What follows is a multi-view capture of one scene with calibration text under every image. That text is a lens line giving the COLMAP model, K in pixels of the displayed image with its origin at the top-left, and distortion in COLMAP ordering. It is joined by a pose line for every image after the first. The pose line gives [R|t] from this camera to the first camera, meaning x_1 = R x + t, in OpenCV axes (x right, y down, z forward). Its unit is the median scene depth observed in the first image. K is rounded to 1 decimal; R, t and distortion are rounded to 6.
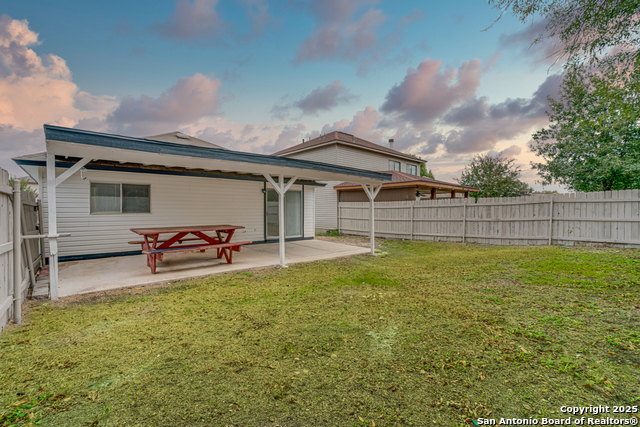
lens RADIAL K [[301.6, 0, 322.6], [0, 301.6, 215.2], [0, 0, 1]] dist [-0.025550, 0.000818]
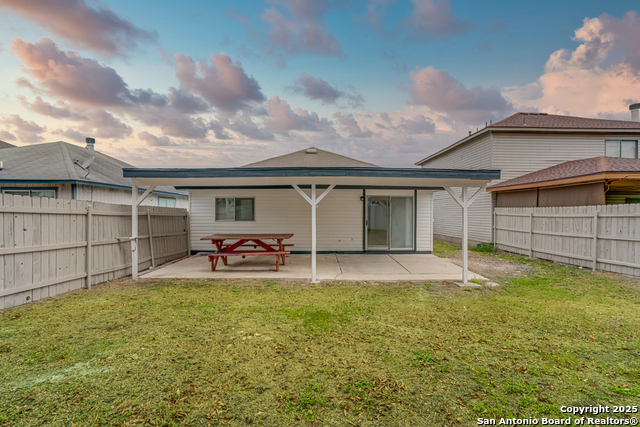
lens RADIAL K [[301.6, 0, 323.4], [0, 301.6, 213.4], [0, 0, 1]] dist [-0.025550, 0.000818]
pose [[0.729508, 0.005205, -0.683953, 0.369869], [-0.012701, 0.999902, -0.005938, -0.026932], [0.683855, 0.013019, 0.729502, 0.222393]]
